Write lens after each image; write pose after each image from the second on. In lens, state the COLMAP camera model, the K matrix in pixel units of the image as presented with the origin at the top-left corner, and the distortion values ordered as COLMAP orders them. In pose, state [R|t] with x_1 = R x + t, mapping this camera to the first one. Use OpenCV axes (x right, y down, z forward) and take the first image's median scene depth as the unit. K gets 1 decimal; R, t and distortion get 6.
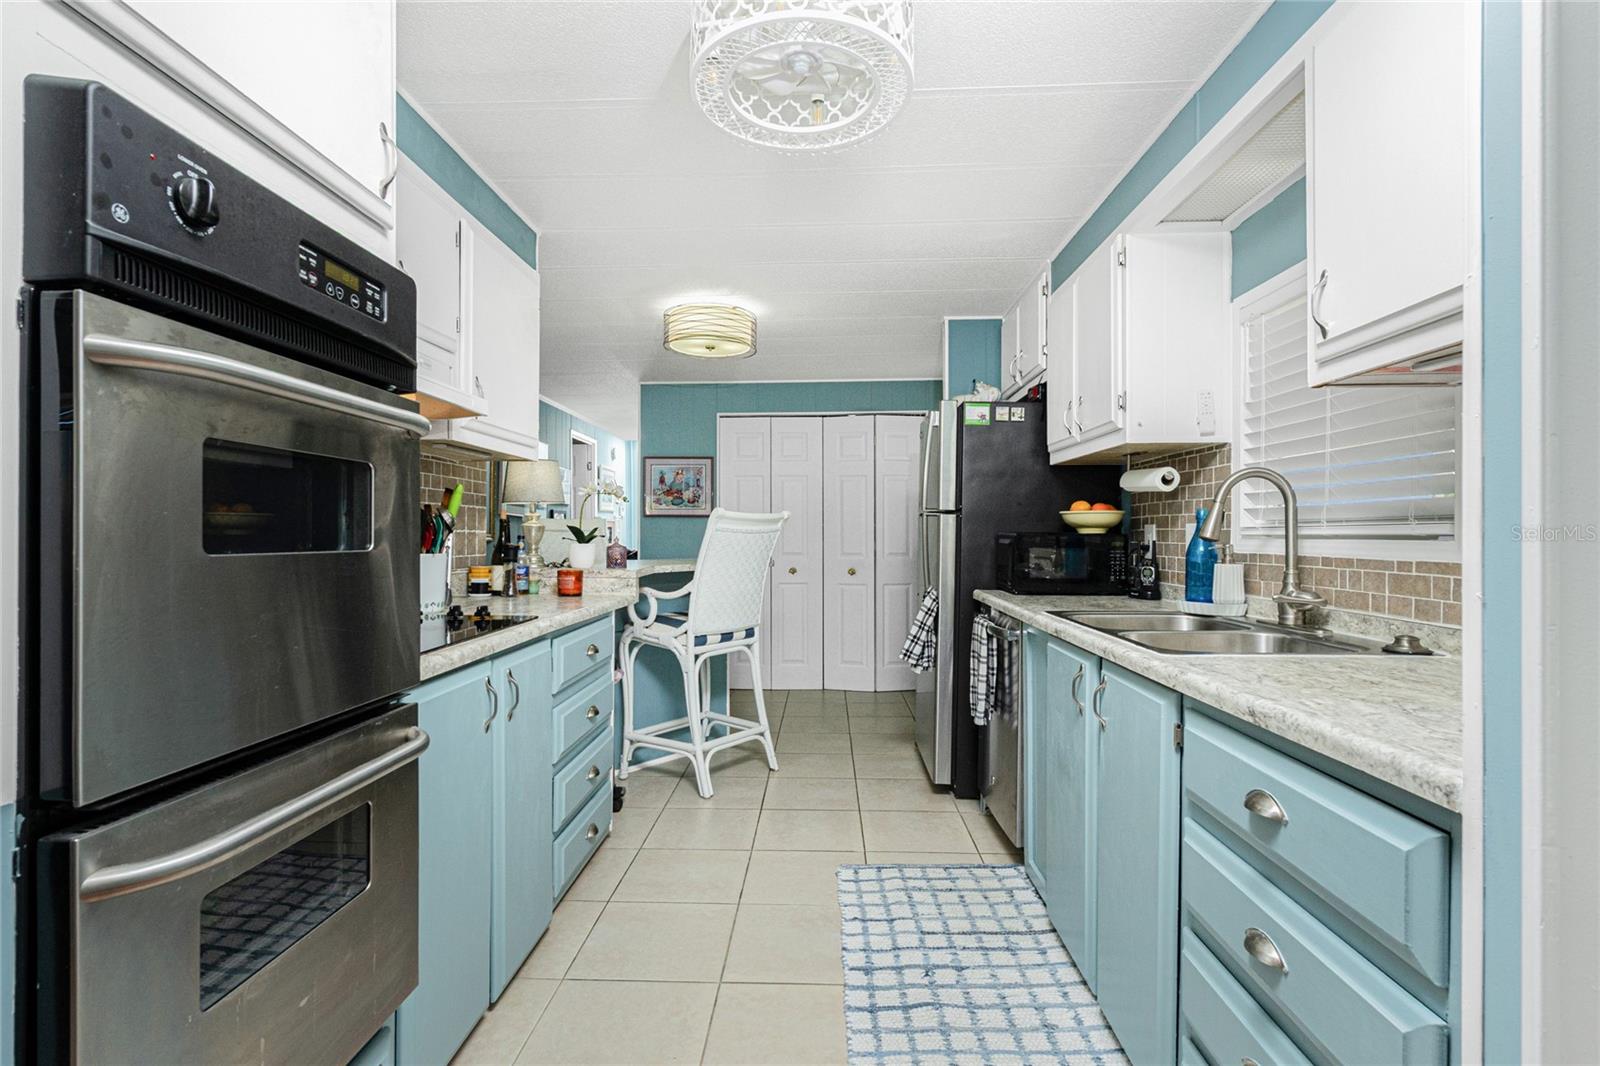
lens RADIAL K [[761.7, 0, 806.7], [0, 761.7, 531.1], [0, 0, 1]] dist [-0.000020, 0.000497]
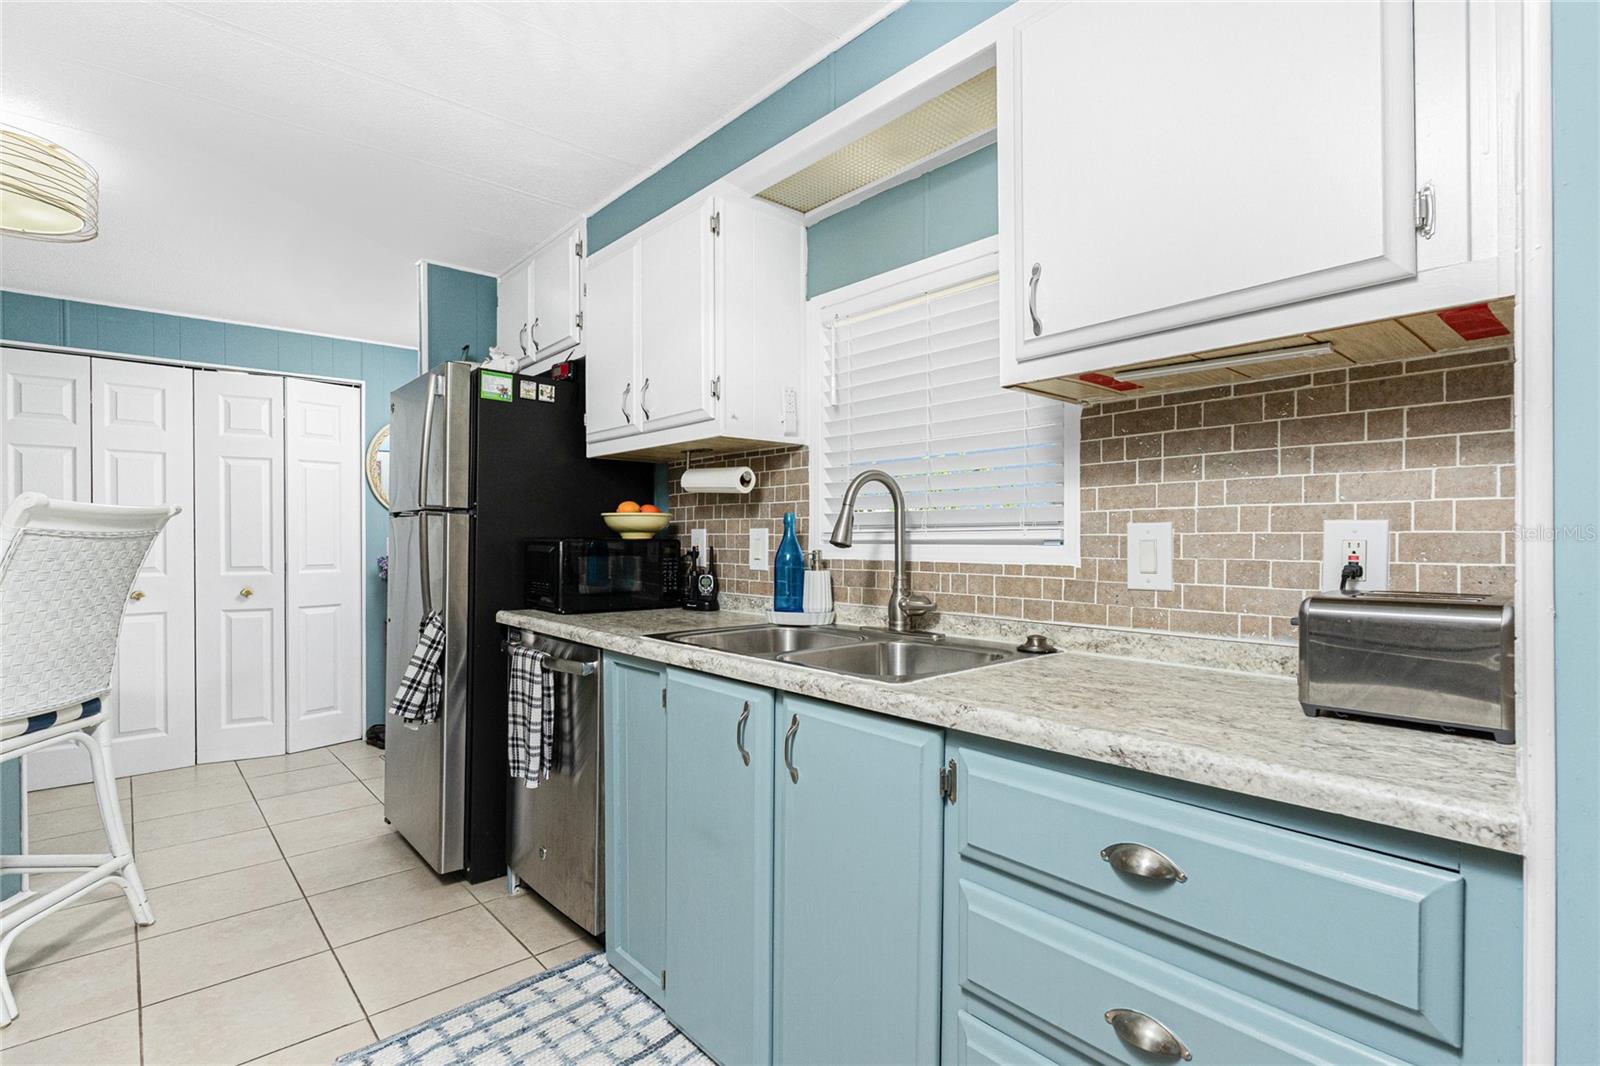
lens RADIAL K [[761.7, 0, 793.6], [0, 761.7, 540.5], [0, 0, 1]] dist [-0.000020, 0.000497]
pose [[0.732793, -0.001756, 0.680450, -0.094381], [-0.001809, 0.999988, 0.004528, 0.000805], [-0.680450, -0.004549, 0.732781, 0.241670]]
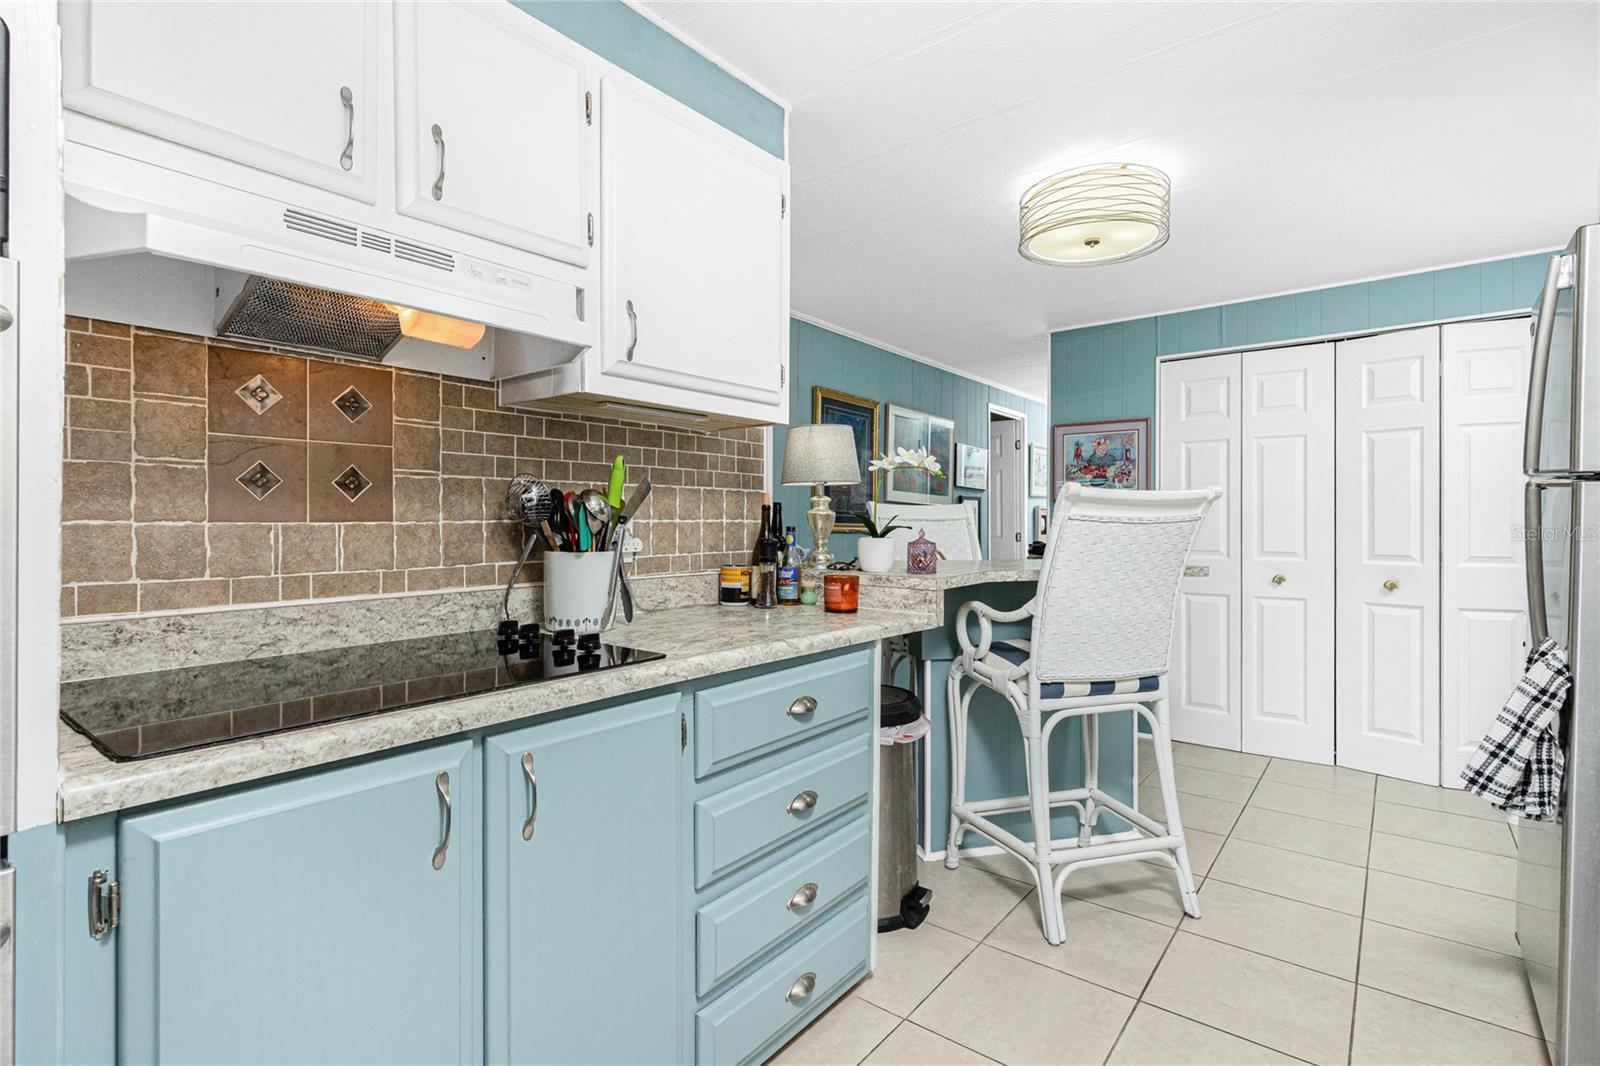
lens RADIAL K [[761.7, 0, 800.0], [0, 761.7, 522.6], [0, 0, 1]] dist [-0.000020, 0.000497]
pose [[0.800305, 0.000129, -0.599593, 0.085775], [0.001717, 0.999995, 0.002506, 0.000173], [0.599590, -0.003035, 0.800301, 0.405719]]
